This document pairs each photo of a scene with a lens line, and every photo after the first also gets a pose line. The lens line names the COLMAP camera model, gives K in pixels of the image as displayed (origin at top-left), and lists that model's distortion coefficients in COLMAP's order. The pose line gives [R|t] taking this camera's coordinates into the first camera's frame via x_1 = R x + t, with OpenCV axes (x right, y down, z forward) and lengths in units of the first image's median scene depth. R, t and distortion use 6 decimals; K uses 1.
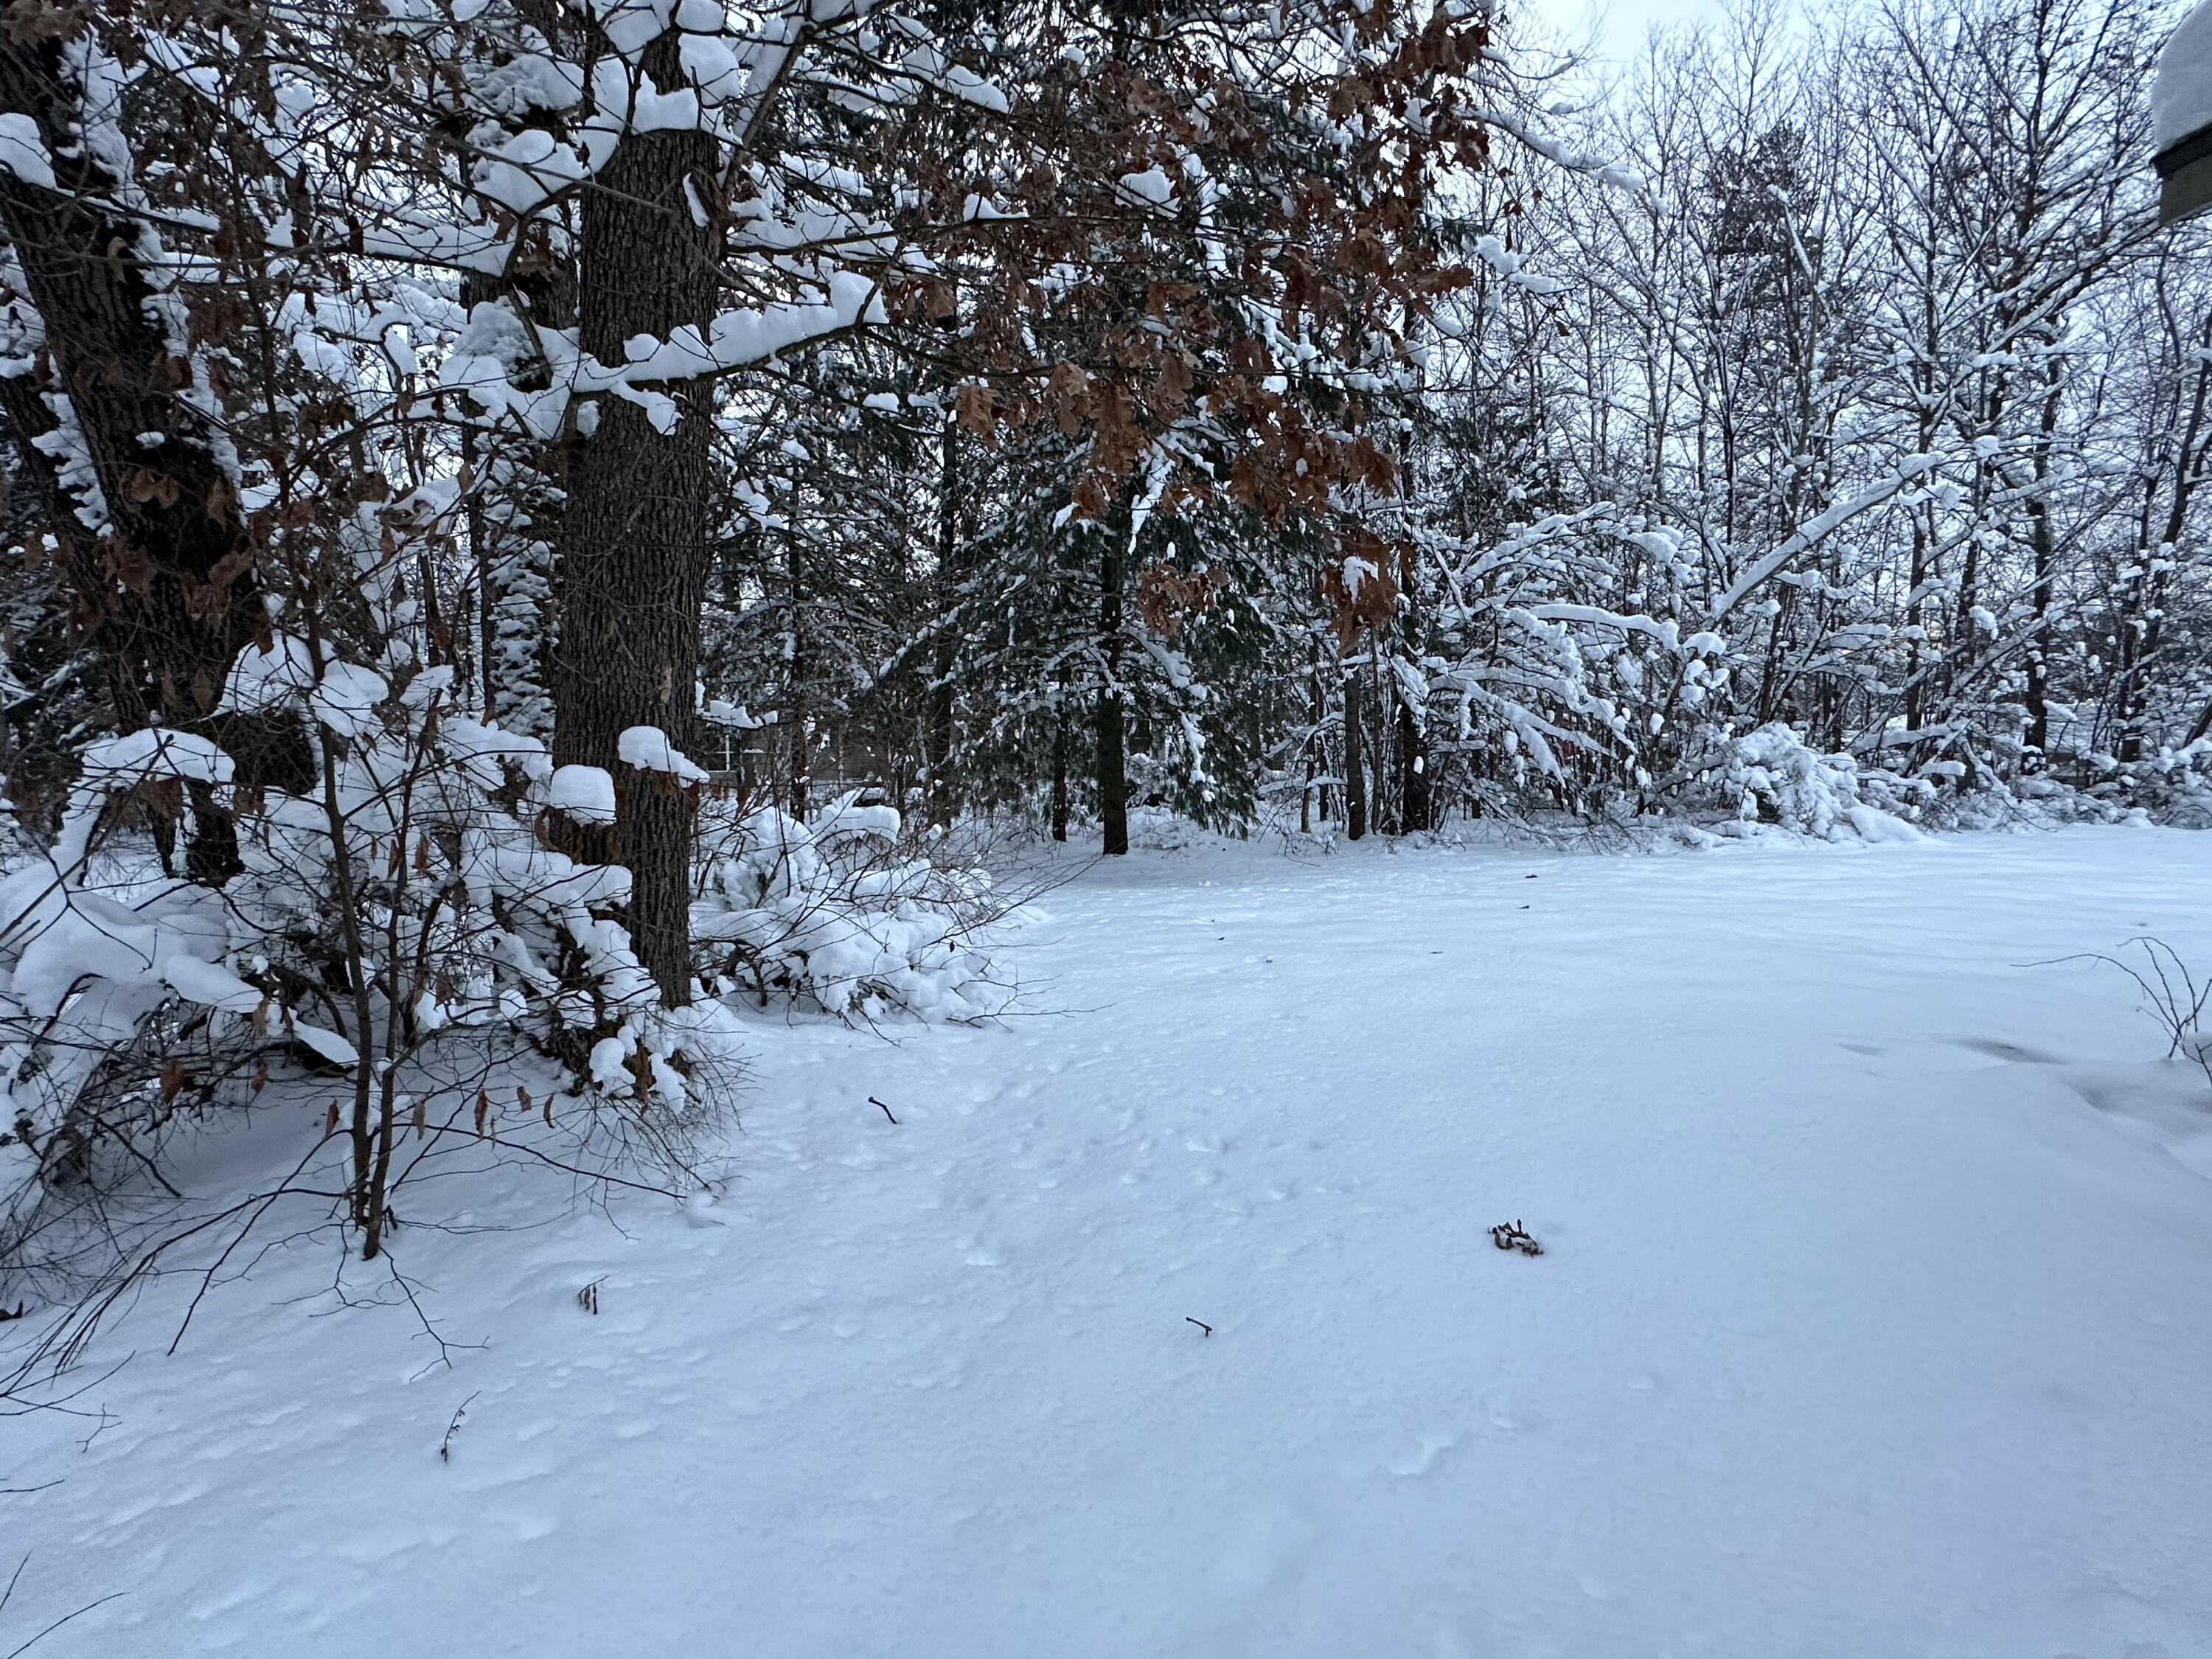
lens RADIAL K [[1095.5, 0, 1106.0], [0, 1095.5, 829.5], [0, 0, 1]] dist [0.000738, 0.000186]
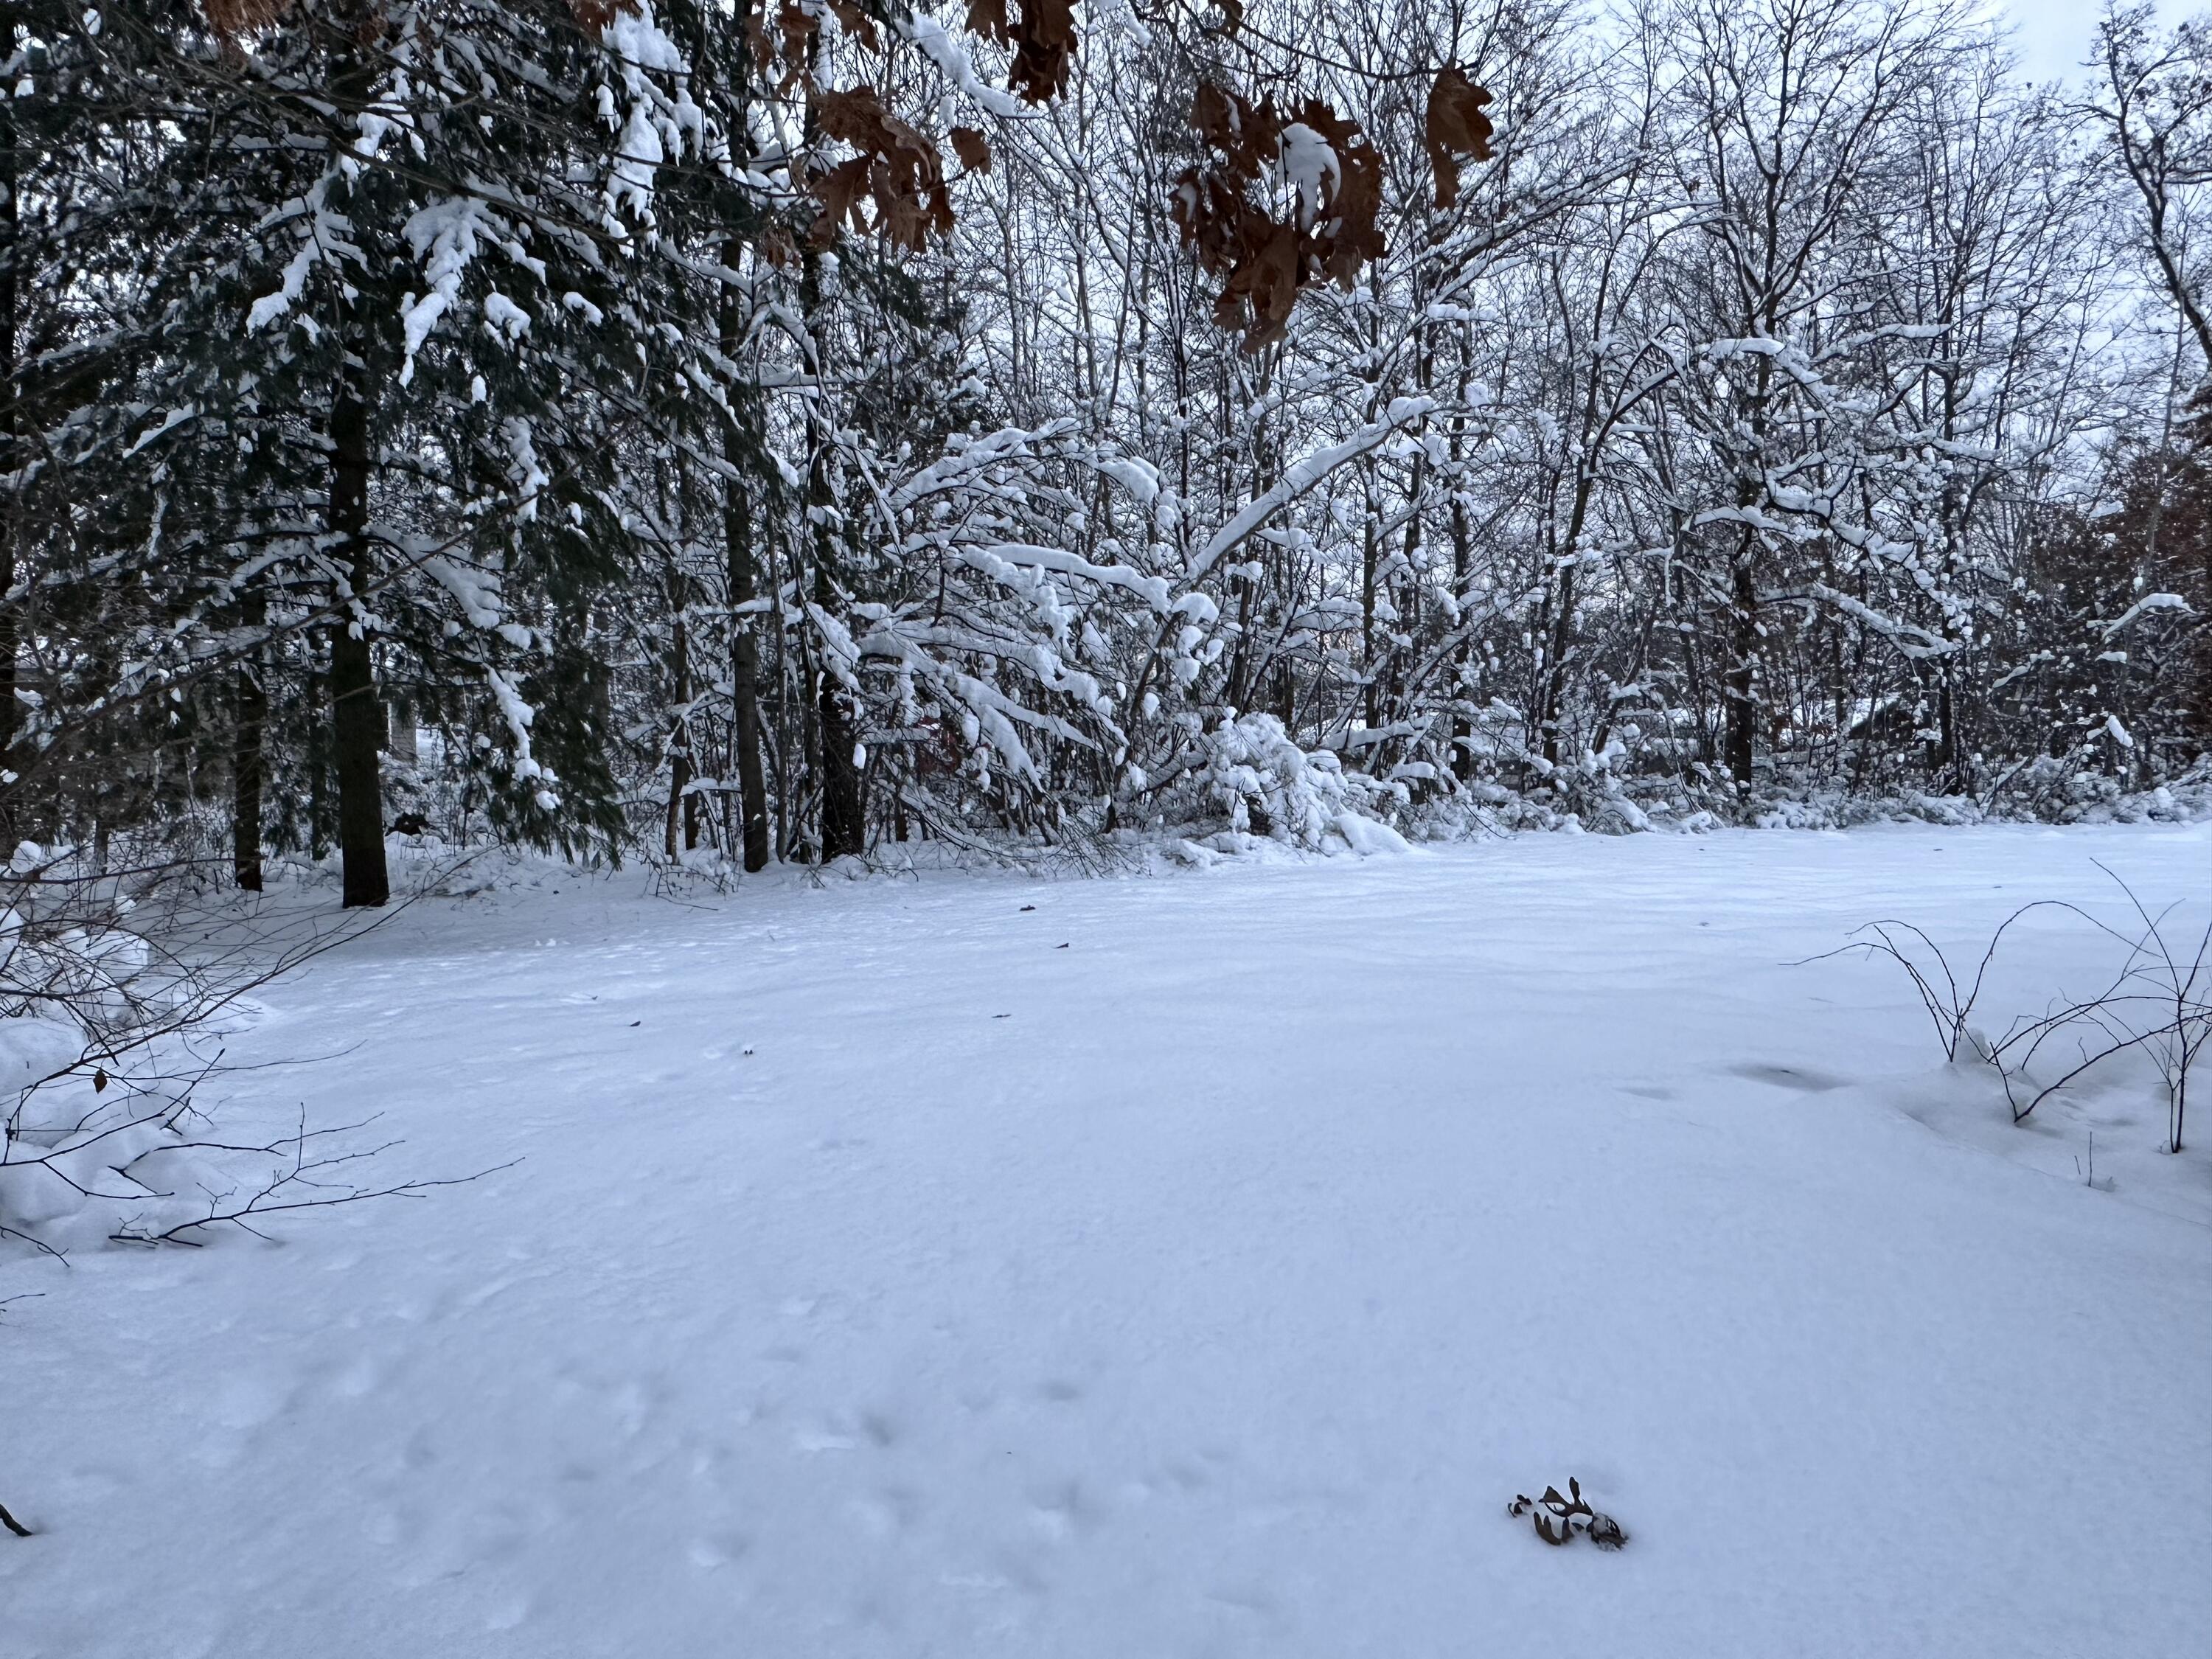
lens RADIAL K [[1477.2, 0, 1106.5], [0, 1477.2, 857.4], [0, 0, 1]] dist [-0.003030, -0.004448]
pose [[0.872661, -0.025357, 0.487668, -0.031090], [0.030890, 0.999517, -0.003305, 0.011191], [-0.487349, 0.017948, 0.873023, 0.099155]]
